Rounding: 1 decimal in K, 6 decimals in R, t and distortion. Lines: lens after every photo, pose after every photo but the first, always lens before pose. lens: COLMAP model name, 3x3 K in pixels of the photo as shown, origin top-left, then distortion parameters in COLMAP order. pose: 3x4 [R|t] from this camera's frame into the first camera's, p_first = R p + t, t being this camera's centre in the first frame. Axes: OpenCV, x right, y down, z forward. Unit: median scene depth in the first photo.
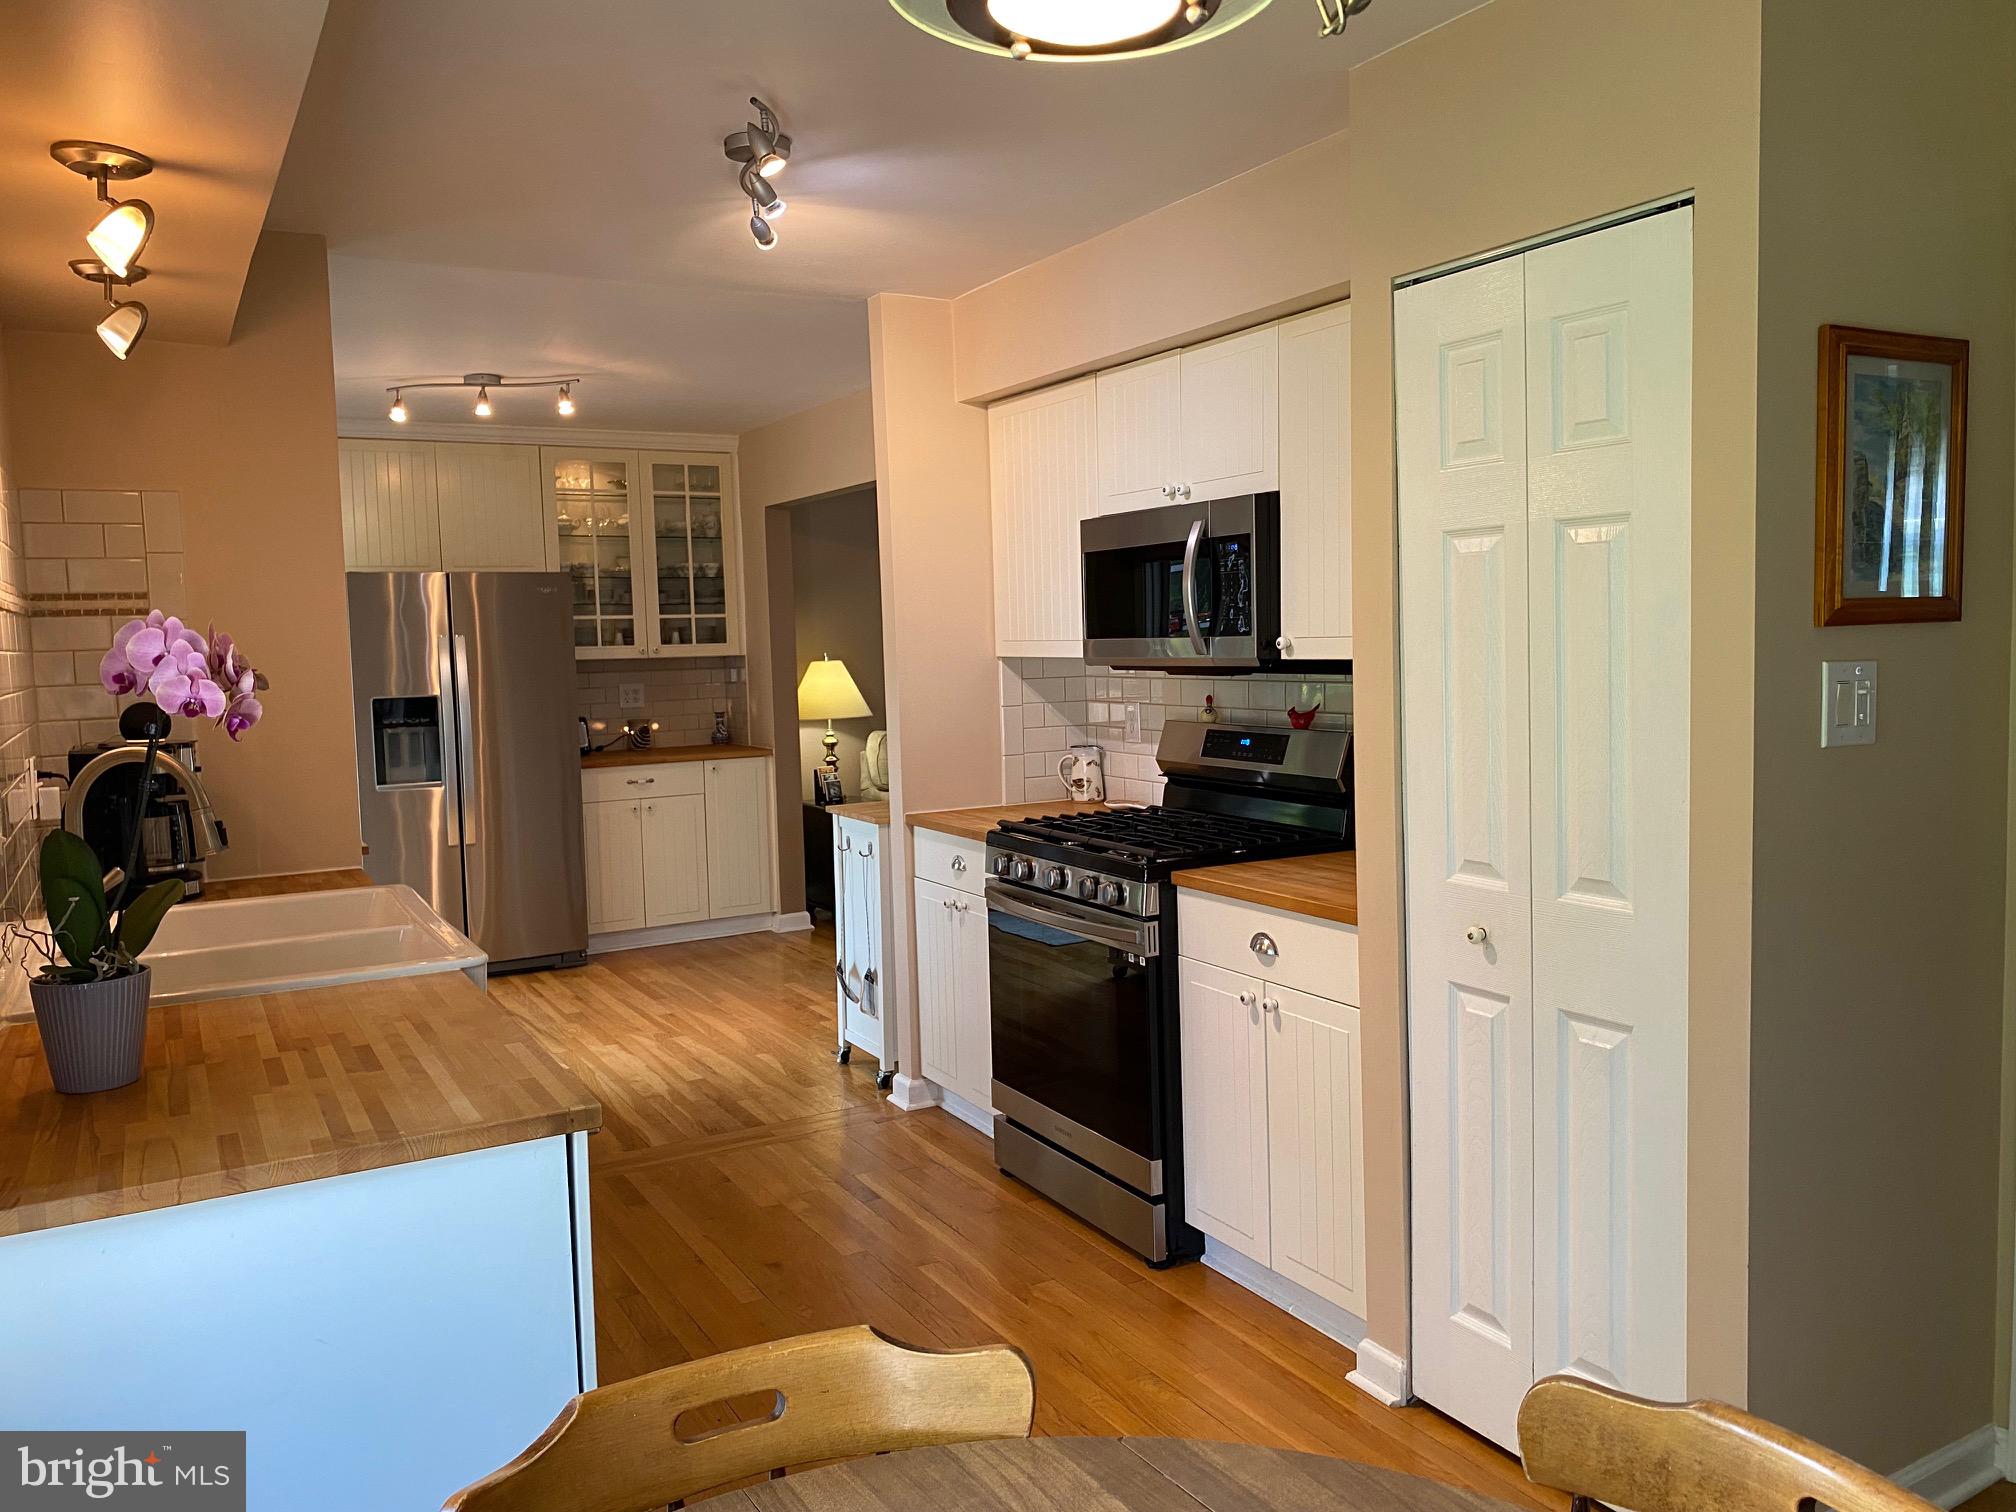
lens RADIAL K [[1552.9, 0, 1079.4], [0, 1552.9, 730.8], [0, 0, 1]] dist [0.018011, -0.007186]
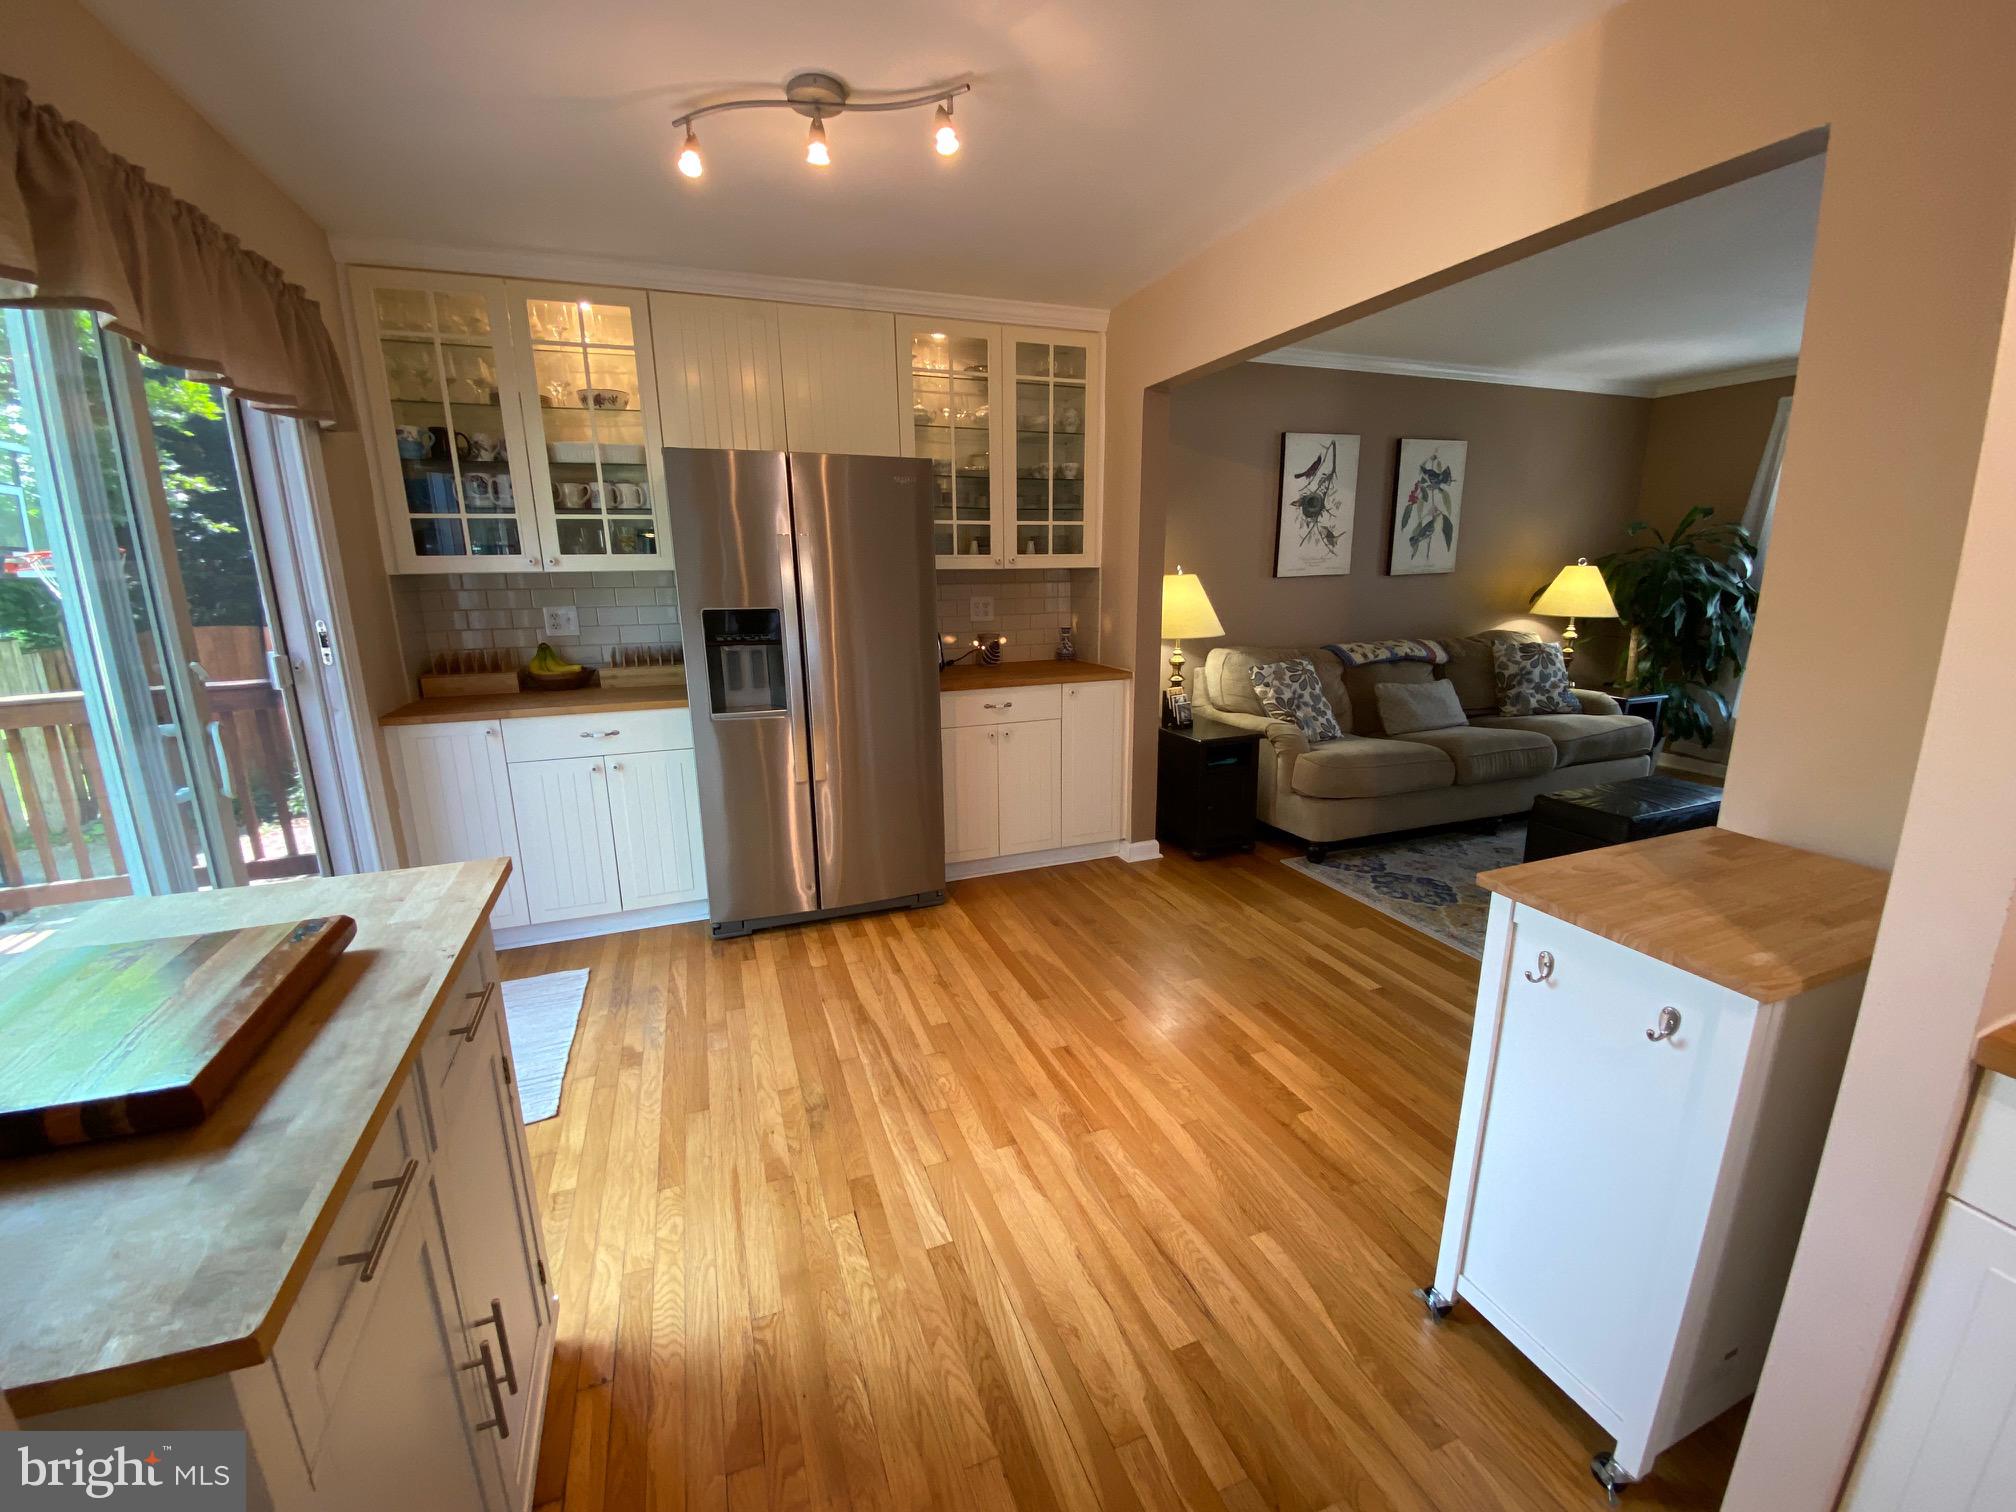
lens RADIAL K [[823.4, 0, 1013.1], [0, 823.4, 762.2], [0, 0, 1]] dist [-0.004754, -0.000688]
pose [[0.983967, 0.055907, -0.169359, -0.187127], [-0.026391, 0.984786, 0.171756, -0.018141], [0.176385, -0.164533, 0.970473, 0.518249]]
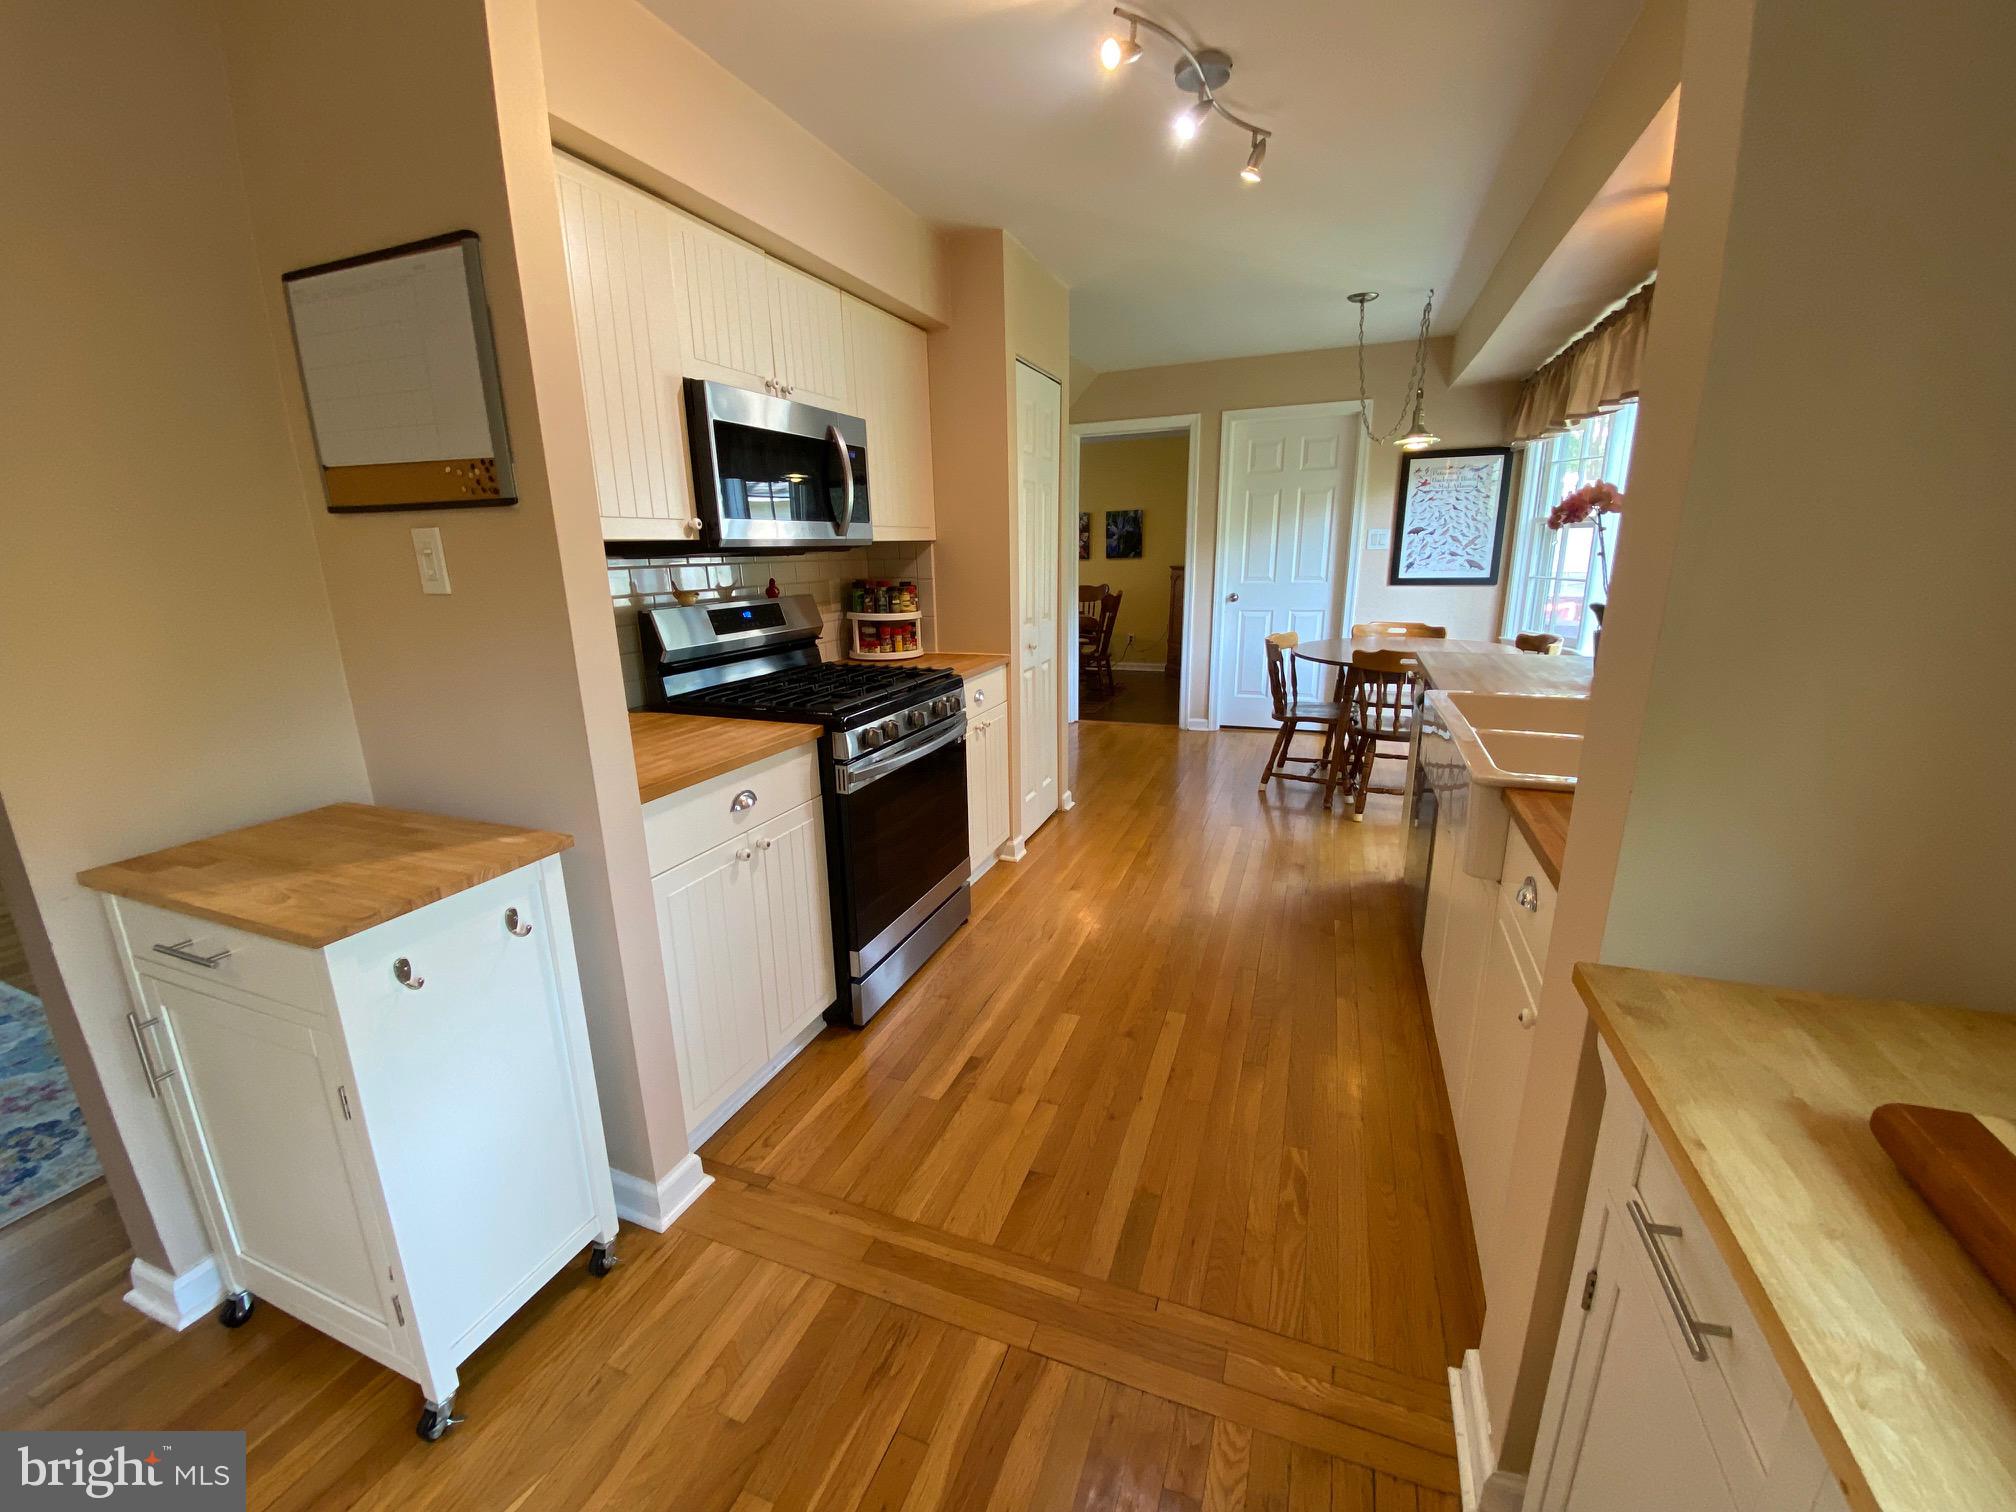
lens RADIAL K [[823.4, 0, 1003.7], [0, 823.4, 756.2], [0, 0, 1]] dist [-0.004754, -0.000688]
pose [[-0.613882, -0.164175, 0.772137, -0.295042], [0.084210, 0.958933, 0.270842, -0.024131], [-0.784894, 0.231287, -0.574847, 0.689088]]
